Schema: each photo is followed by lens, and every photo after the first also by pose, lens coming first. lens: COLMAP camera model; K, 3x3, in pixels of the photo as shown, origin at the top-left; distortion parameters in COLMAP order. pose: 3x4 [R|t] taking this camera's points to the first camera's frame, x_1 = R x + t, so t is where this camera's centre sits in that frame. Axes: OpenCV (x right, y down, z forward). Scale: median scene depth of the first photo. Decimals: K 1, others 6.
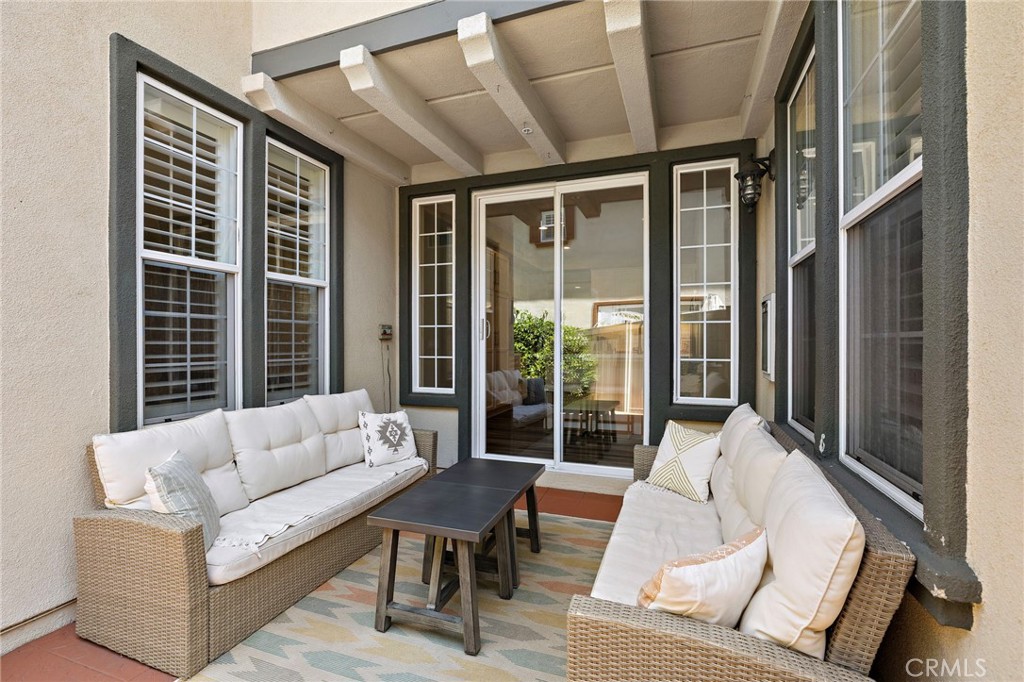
lens RADIAL K [[465.6, 0, 511.2], [0, 465.6, 342.8], [0, 0, 1]] dist [-0.000321, -0.000169]
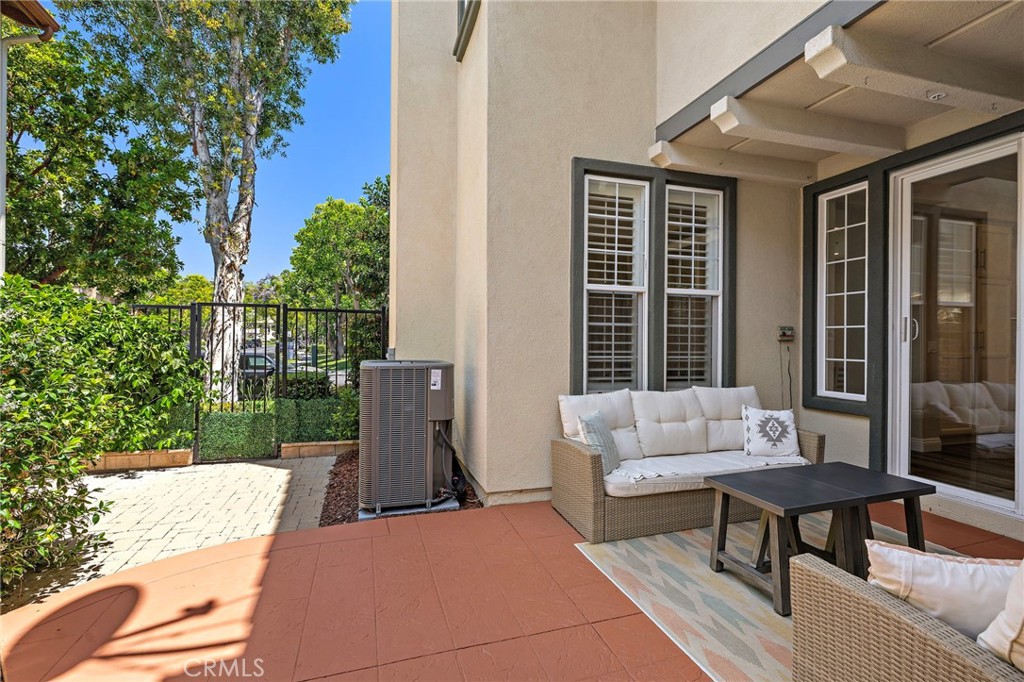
lens RADIAL K [[465.6, 0, 511.2], [0, 465.6, 342.8], [0, 0, 1]] dist [-0.000321, -0.000169]
pose [[0.609404, 0.007364, -0.792826, 0.257465], [-0.008346, 0.999961, 0.002873, -0.001211], [0.792816, 0.004866, 0.609442, -0.145414]]
